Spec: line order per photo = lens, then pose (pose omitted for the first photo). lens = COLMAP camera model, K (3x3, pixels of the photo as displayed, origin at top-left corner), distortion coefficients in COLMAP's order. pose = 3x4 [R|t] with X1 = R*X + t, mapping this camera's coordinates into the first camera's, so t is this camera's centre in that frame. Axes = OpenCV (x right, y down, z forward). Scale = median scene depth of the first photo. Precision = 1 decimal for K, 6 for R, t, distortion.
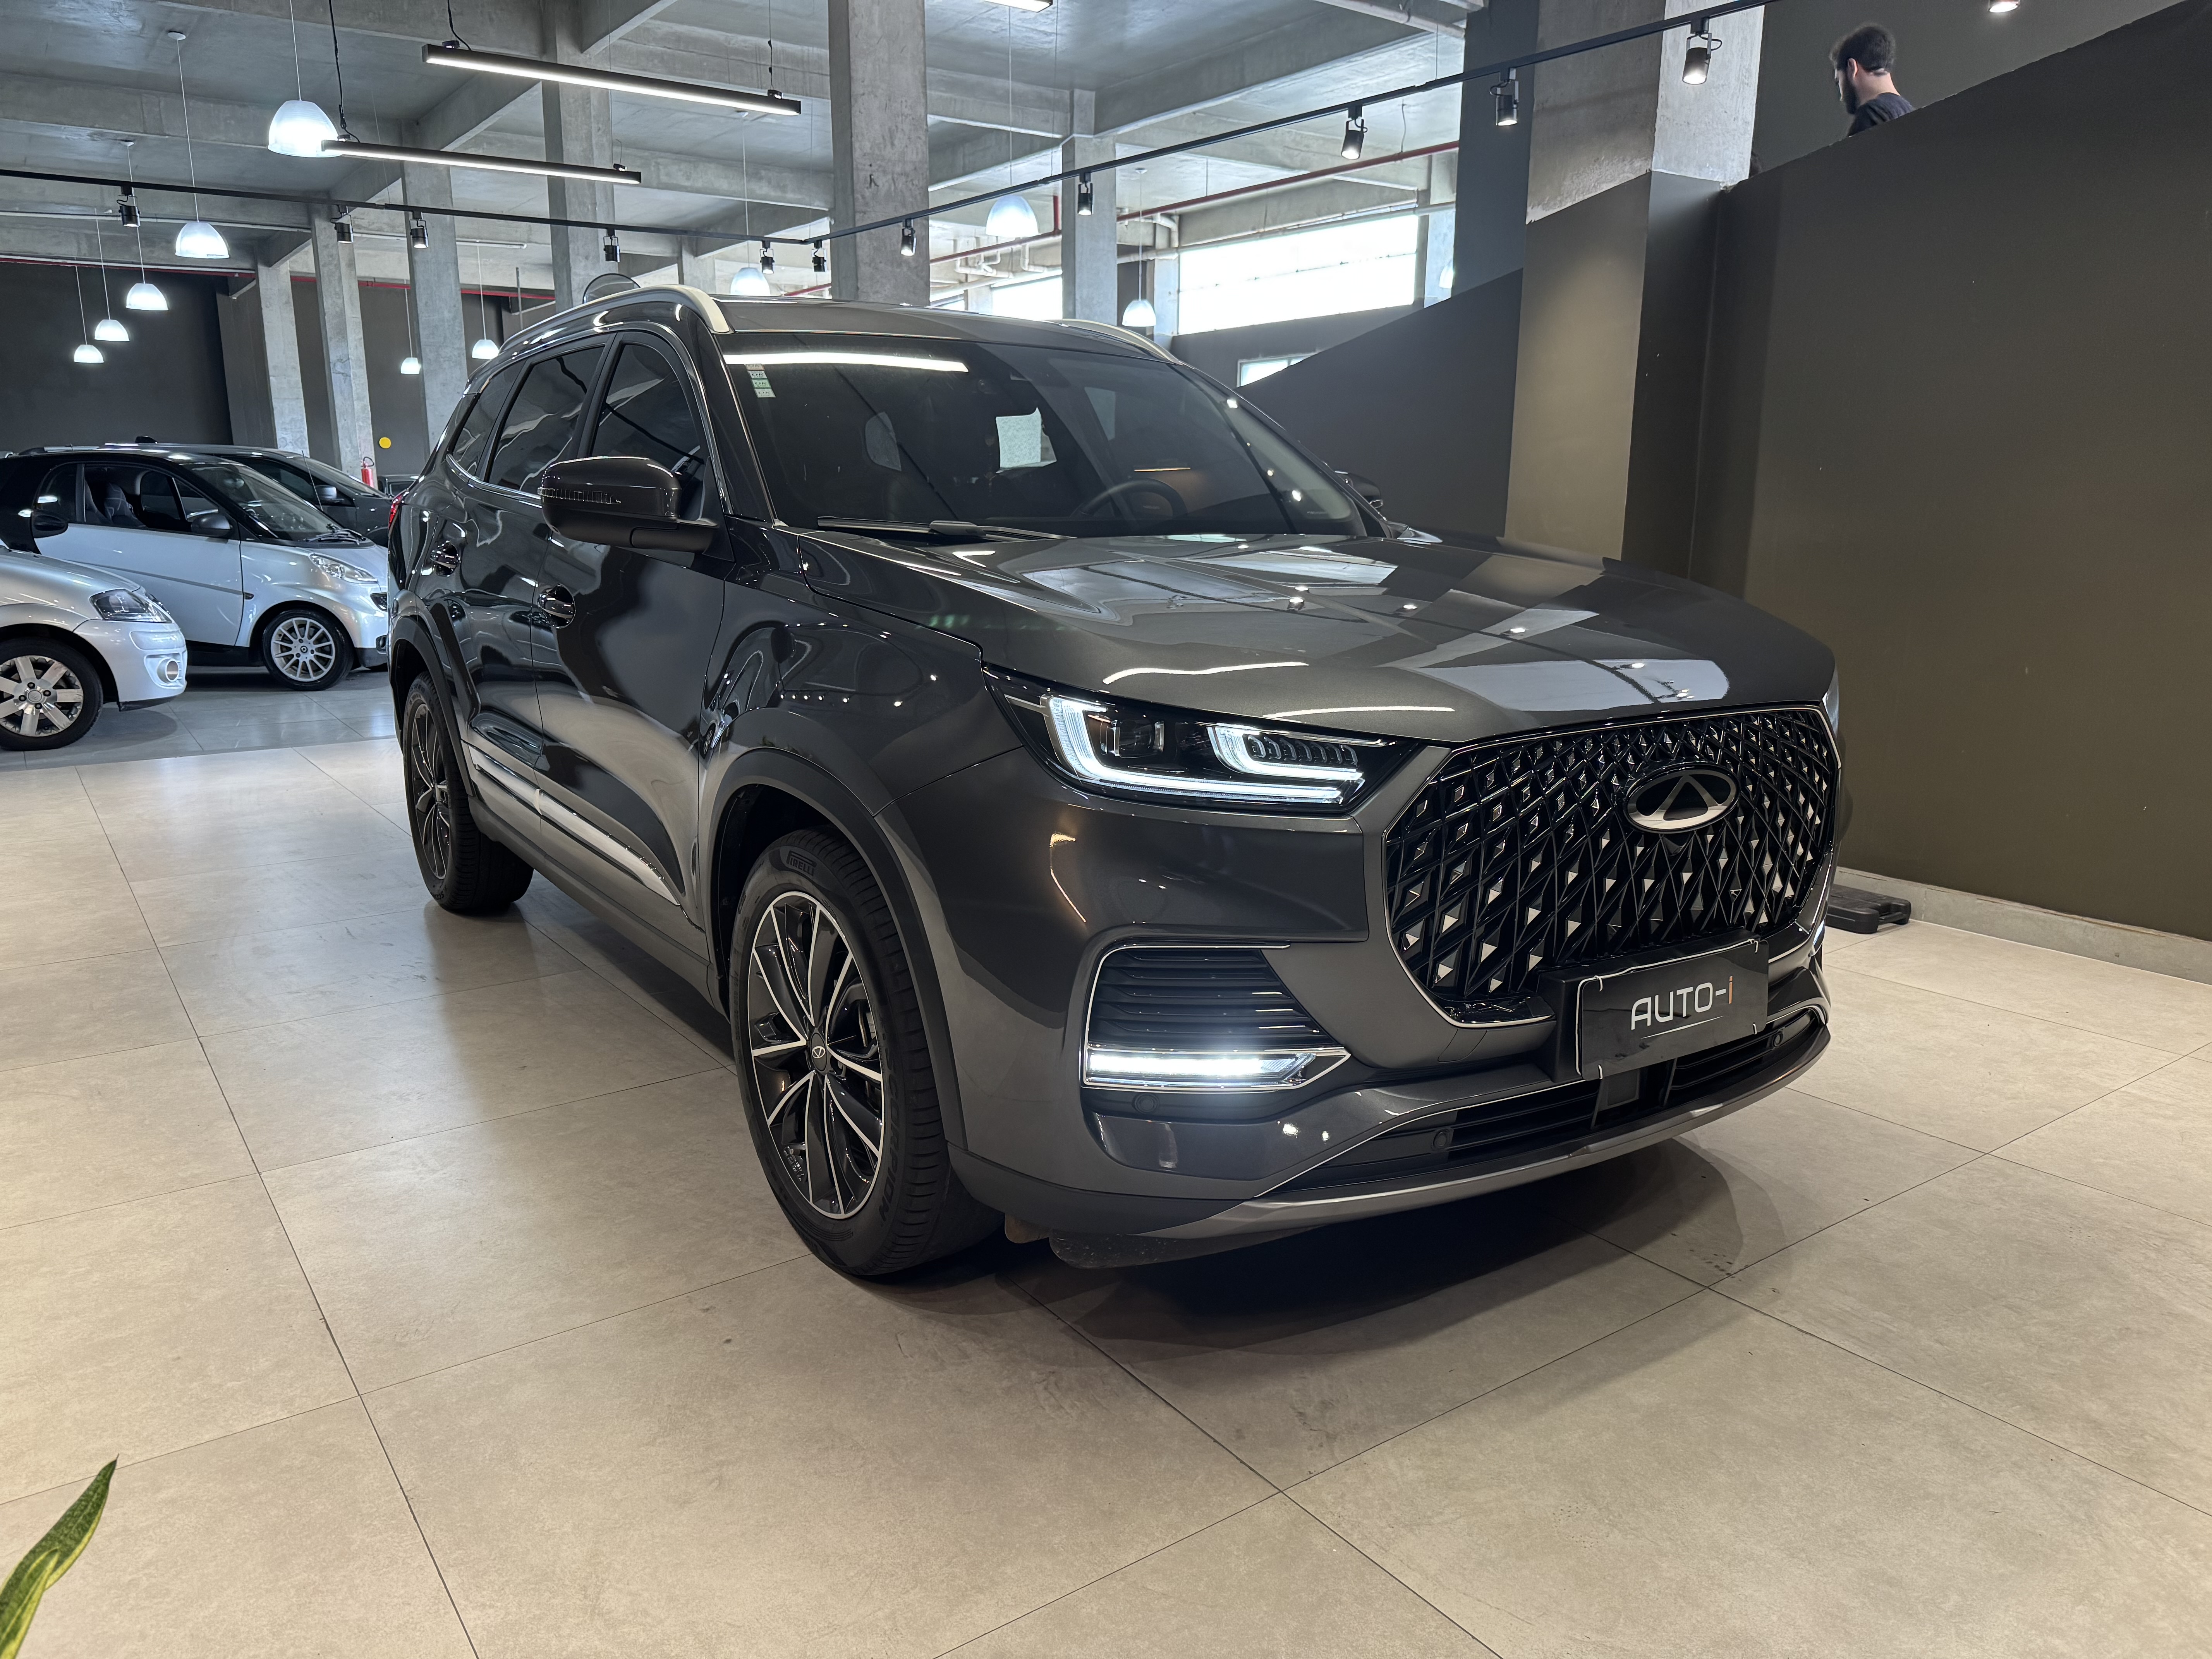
lens RADIAL K [[1557.4, 0, 1099.4], [0, 1557.4, 842.1], [0, 0, 1]] dist [0.002378, -0.000623]
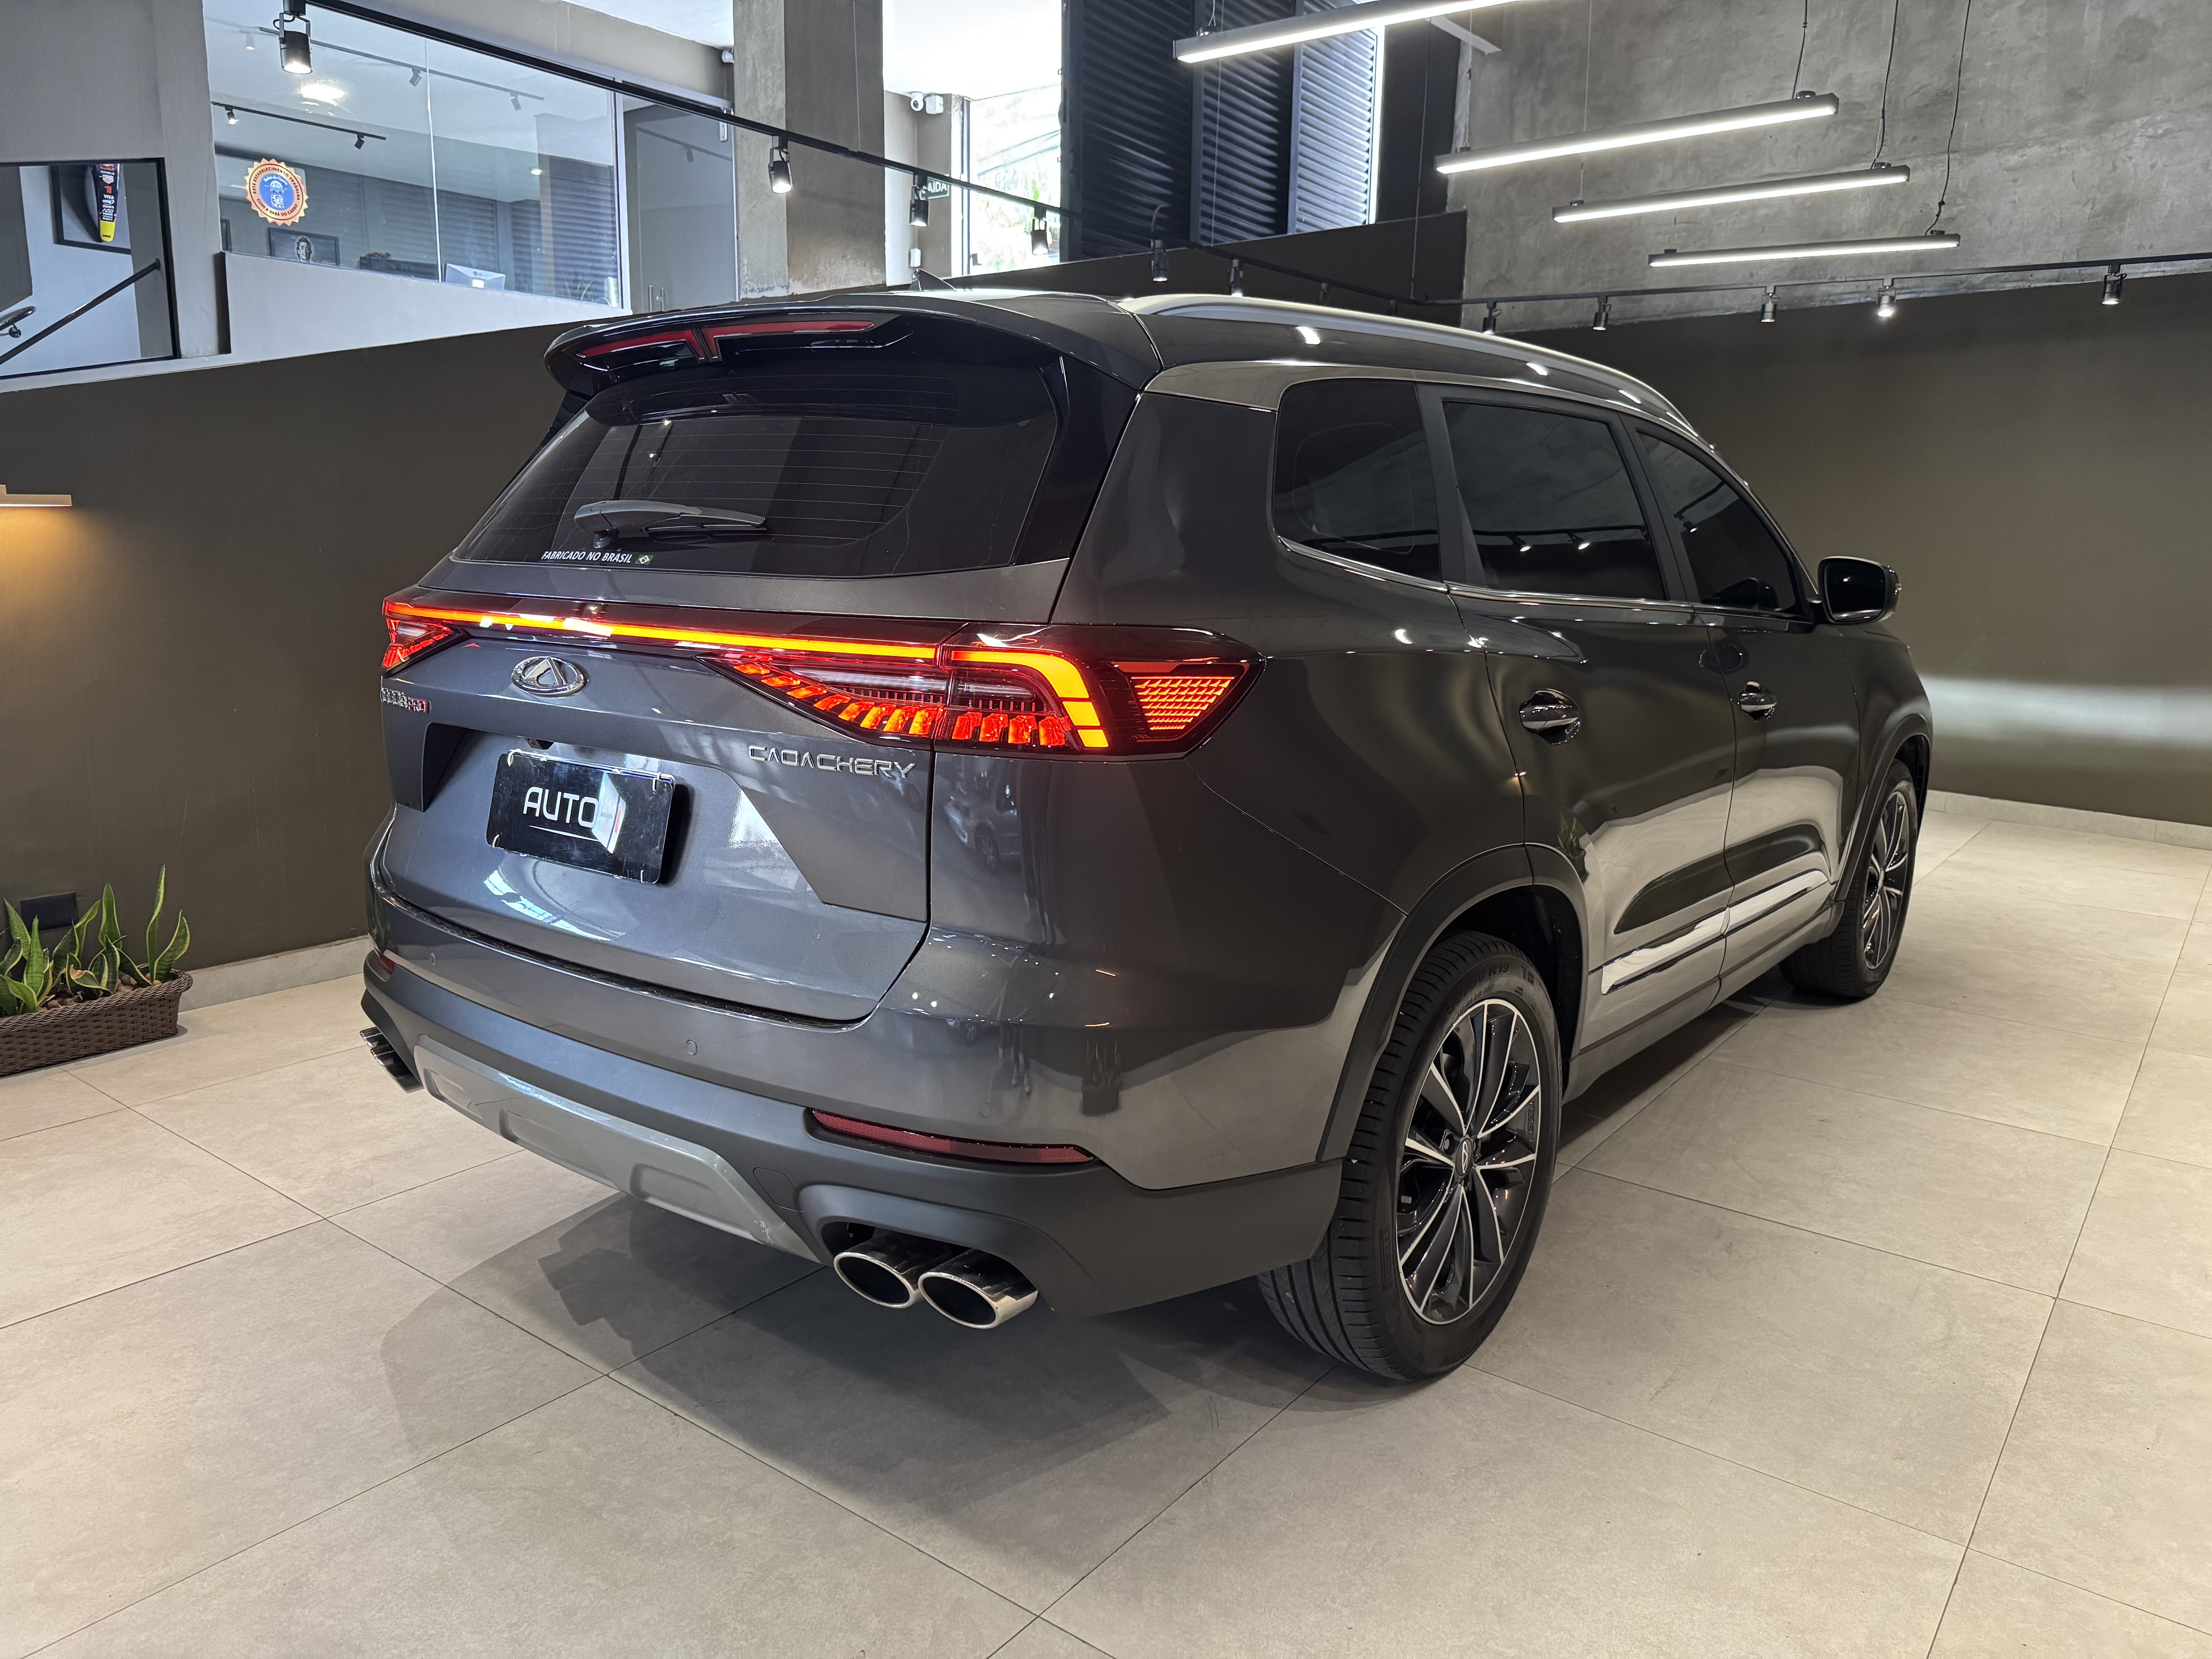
lens RADIAL K [[1575.0, 0, 1106.0], [0, 1575.0, 829.5], [0, 0, 1]] dist [0.002514, -0.008464]
pose [[-0.292574, -0.193348, 0.936492, -1.531207], [0.195127, 0.946668, 0.256410, -0.535409], [-0.936123, 0.257754, -0.239243, 2.128438]]
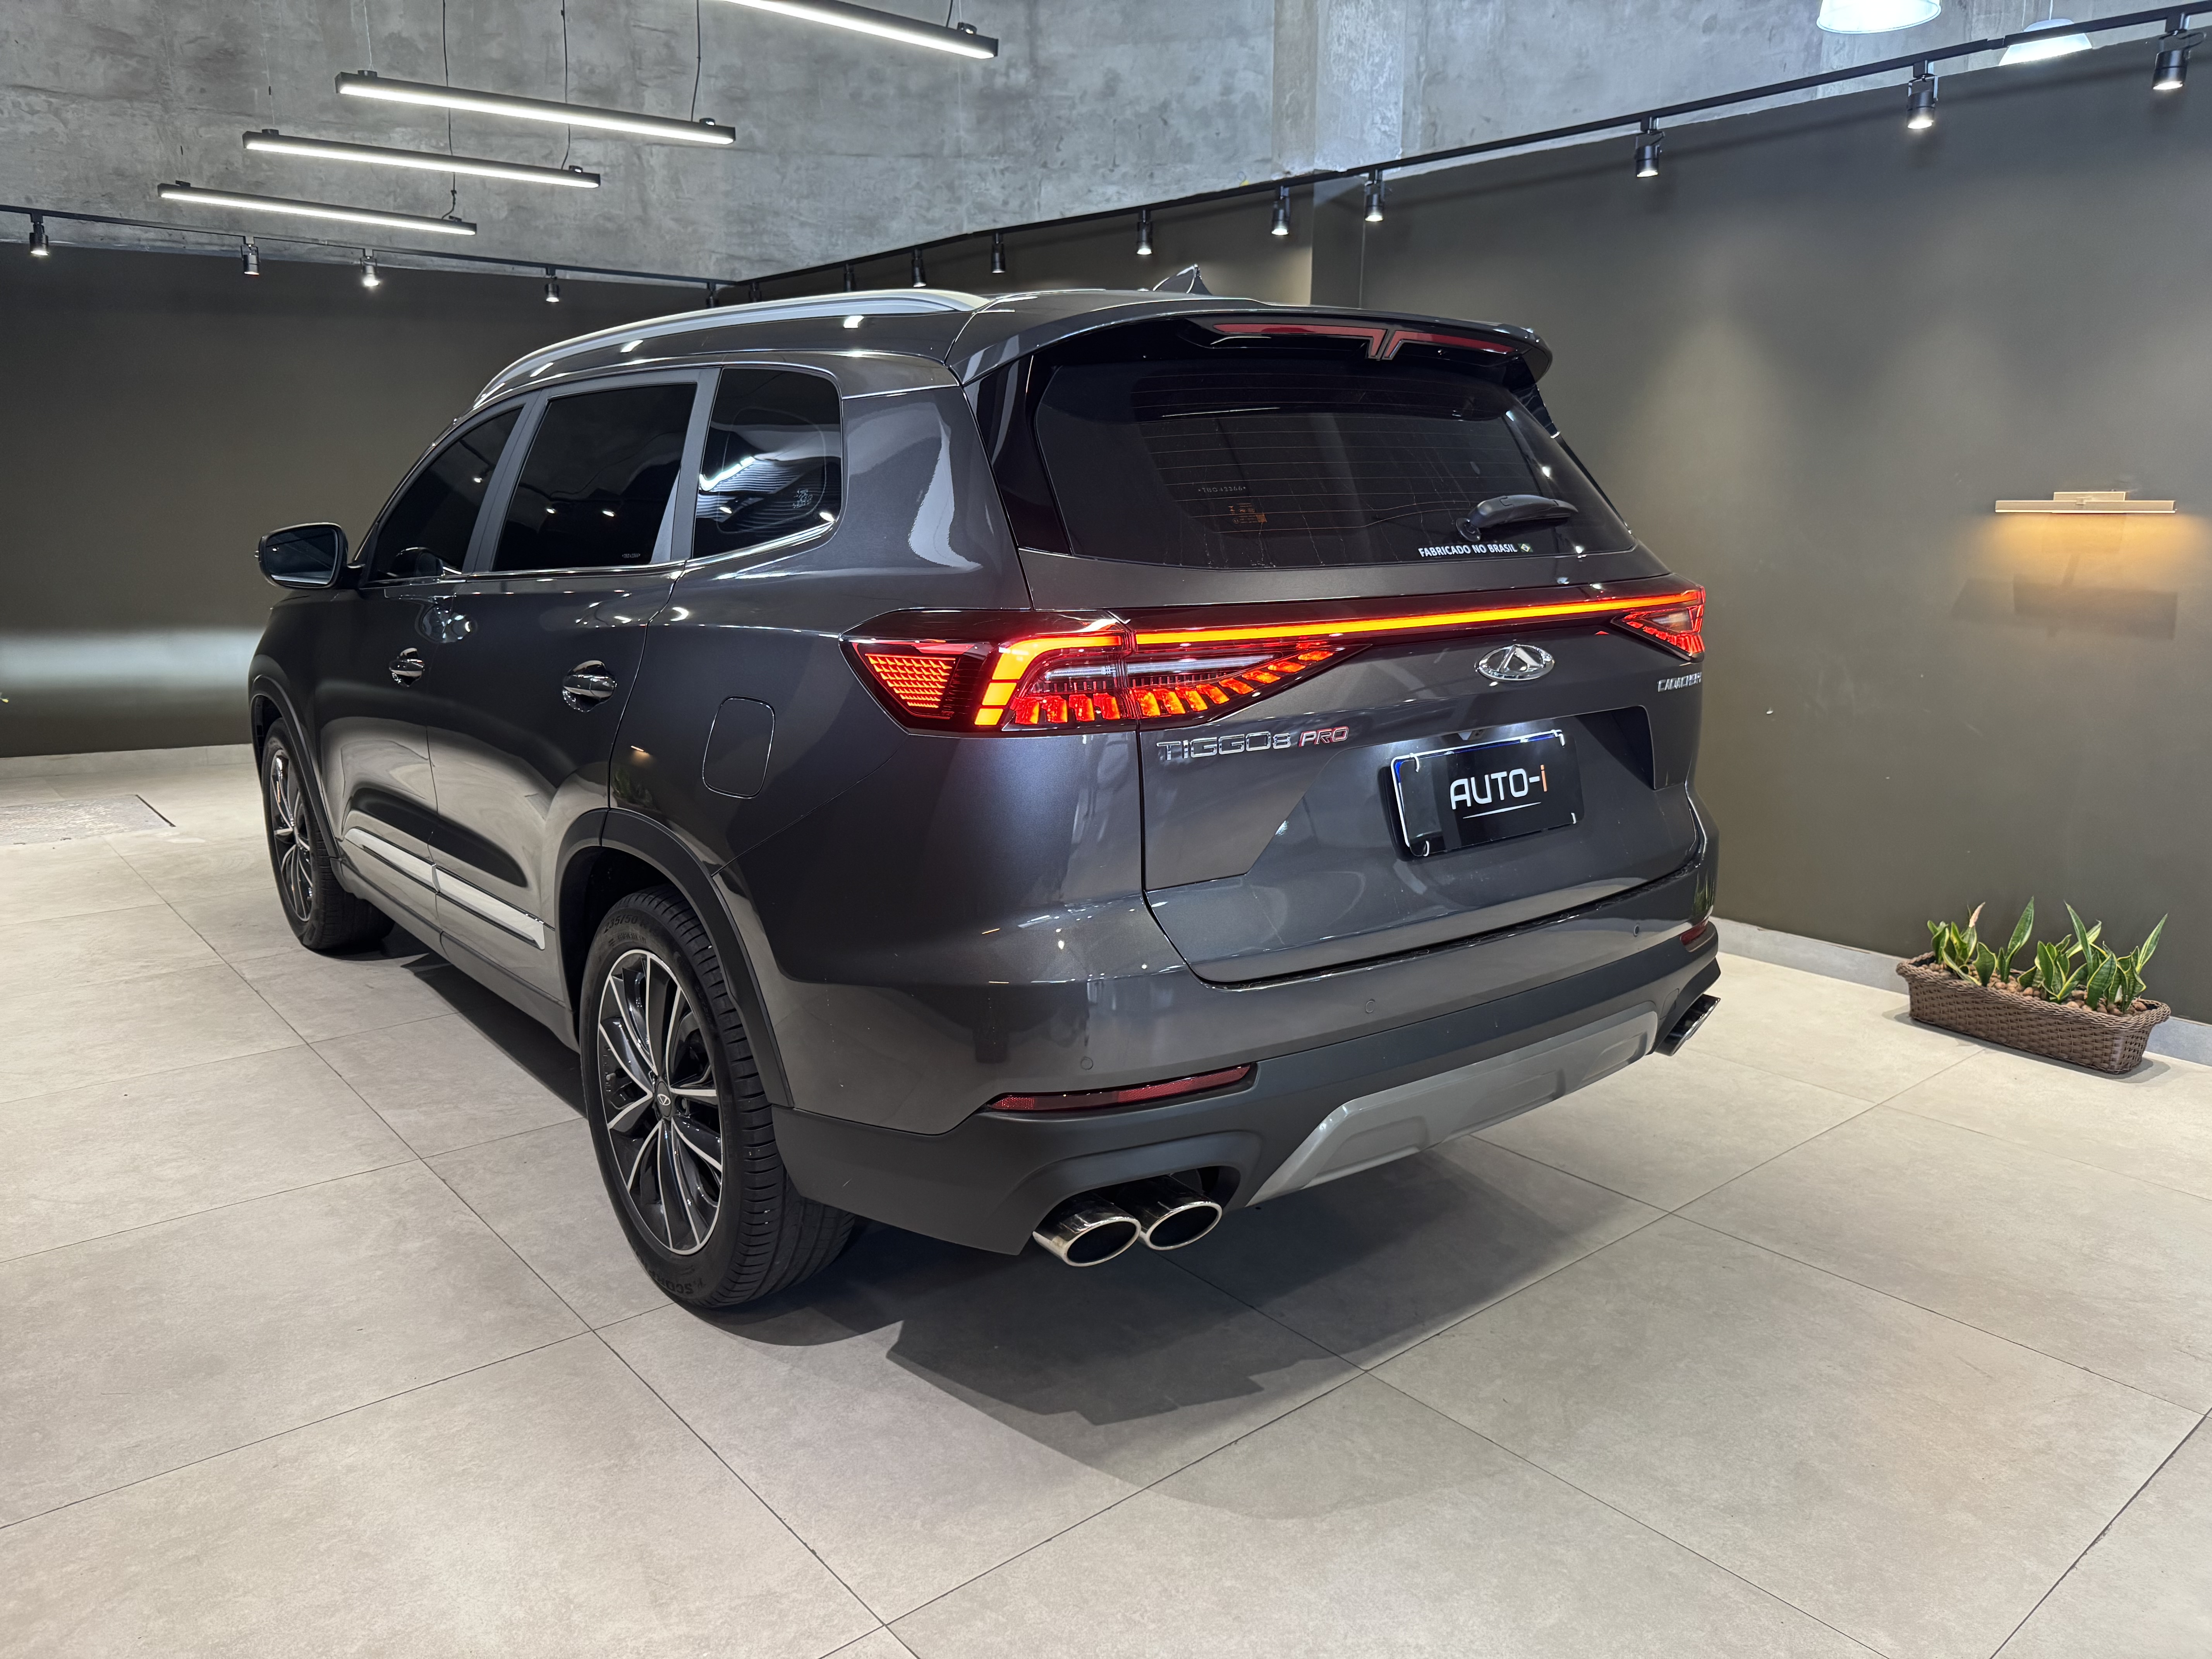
lens RADIAL K [[1558.8, 0, 1111.9], [0, 1558.8, 829.3], [0, 0, 1]] dist [0.003109, -0.004879]
pose [[-0.996959, 0.007534, -0.077559, -0.393203], [-0.025843, 0.907021, 0.420292, -0.726413], [0.073514, 0.421019, -0.904068, 2.968806]]
